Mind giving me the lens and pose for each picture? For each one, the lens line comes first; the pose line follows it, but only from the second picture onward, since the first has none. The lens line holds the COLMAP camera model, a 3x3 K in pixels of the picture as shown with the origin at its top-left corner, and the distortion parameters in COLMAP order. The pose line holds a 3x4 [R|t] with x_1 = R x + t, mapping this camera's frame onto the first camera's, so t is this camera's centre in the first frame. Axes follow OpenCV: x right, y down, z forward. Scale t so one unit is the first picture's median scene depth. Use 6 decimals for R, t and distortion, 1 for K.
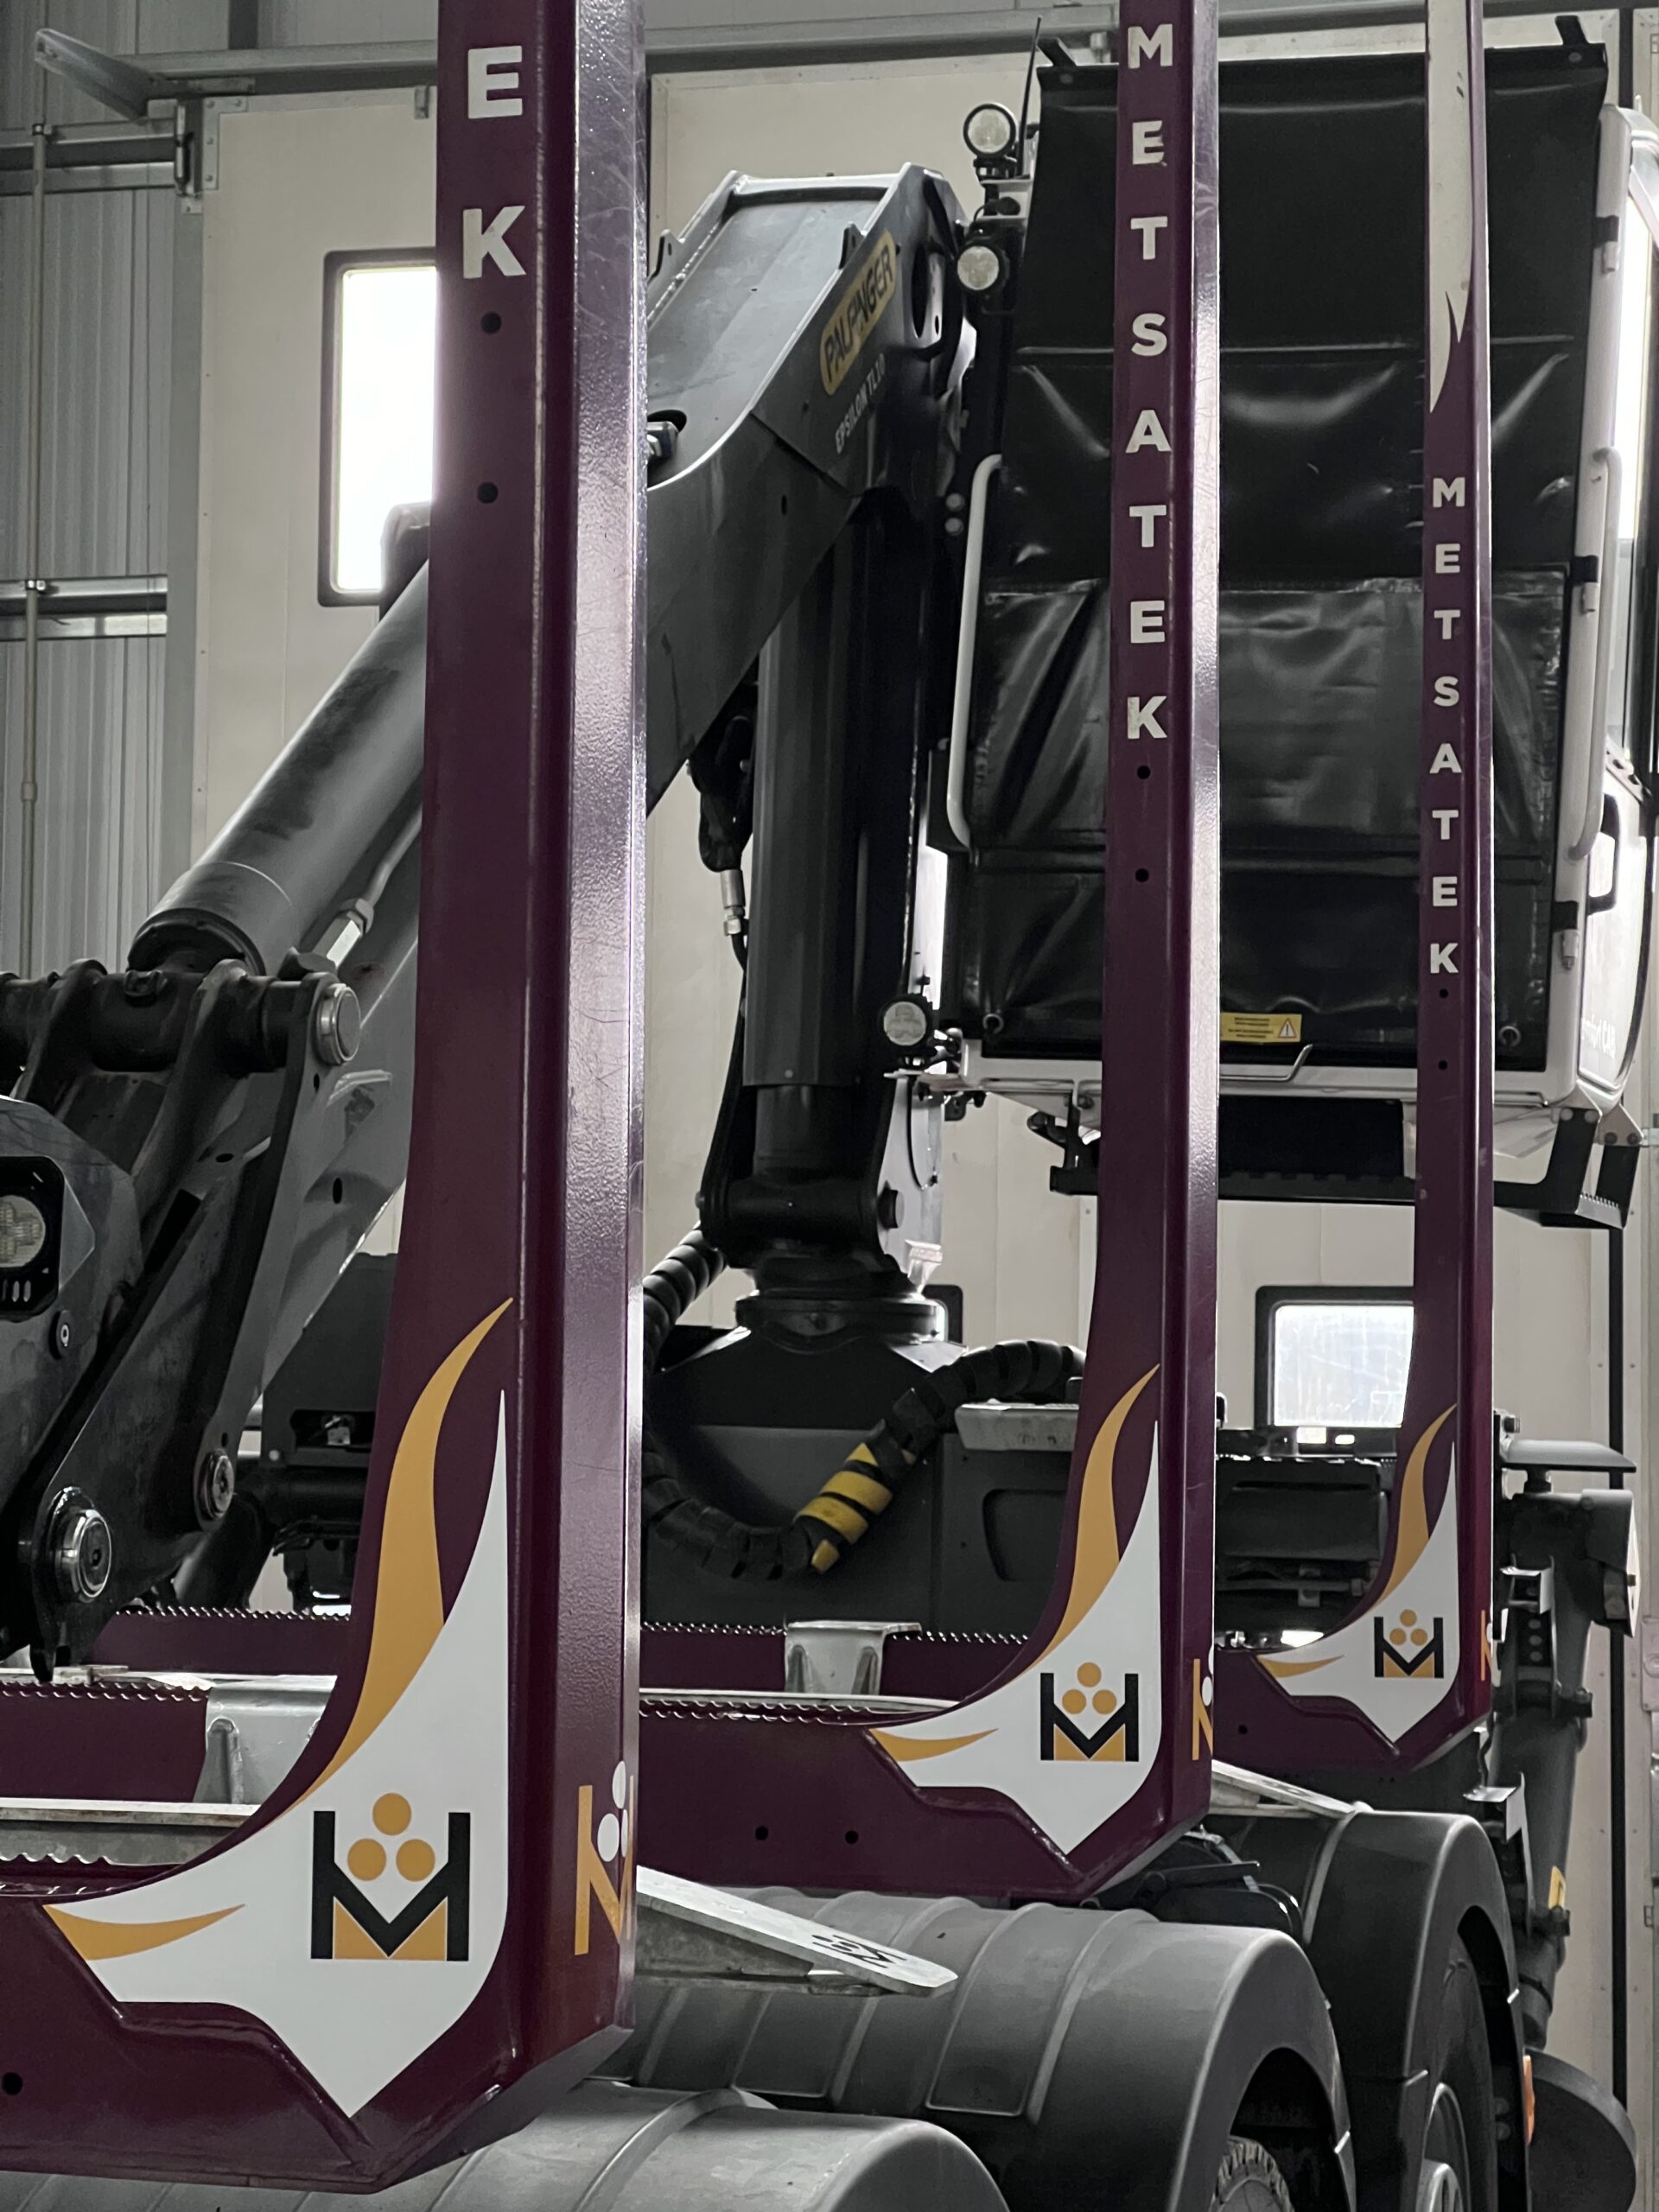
lens RADIAL K [[5302.3, 0, 818.4], [0, 5302.3, 1065.5], [0, 0, 1]] dist [-0.166168, 6.811160]
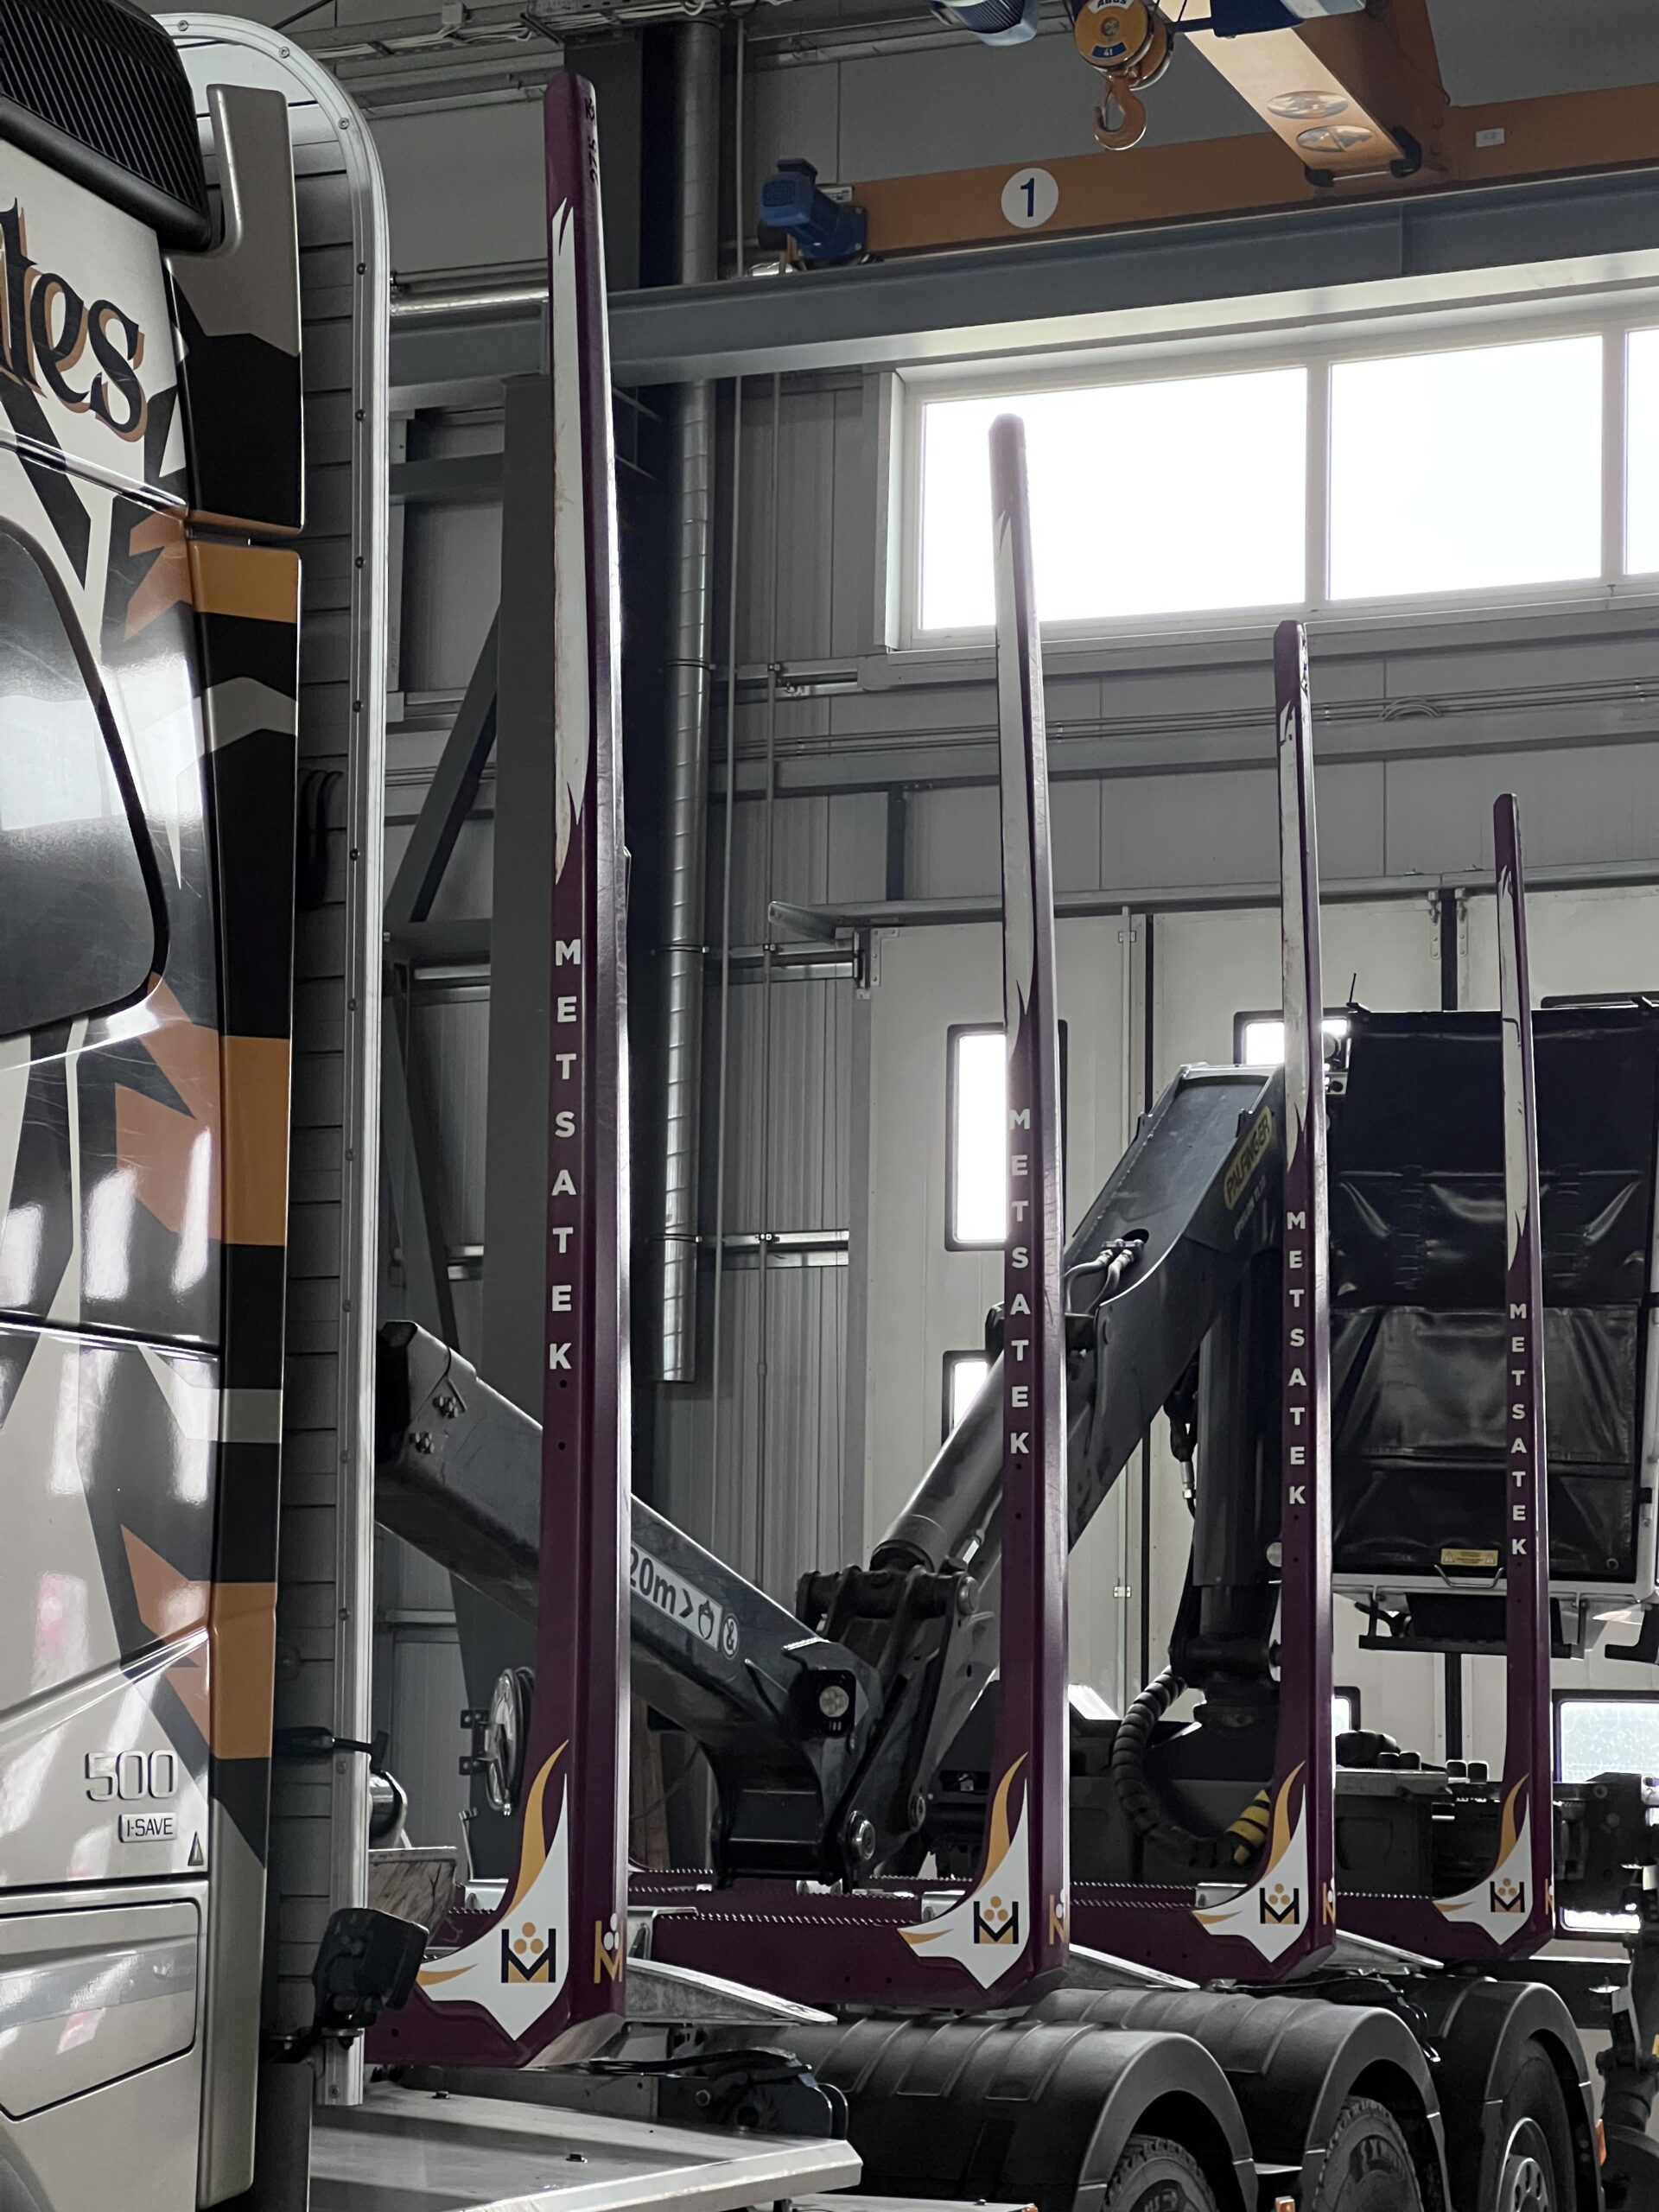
lens RADIAL K [[5302.3, 0, 818.4], [0, 5302.3, 1065.5], [0, 0, 1]] dist [-0.166168, 6.811160]
pose [[0.993456, -0.016584, -0.113001, 0.082742], [0.009386, 0.997910, -0.063934, -0.074135], [0.113825, 0.062455, 0.991536, -1.001501]]
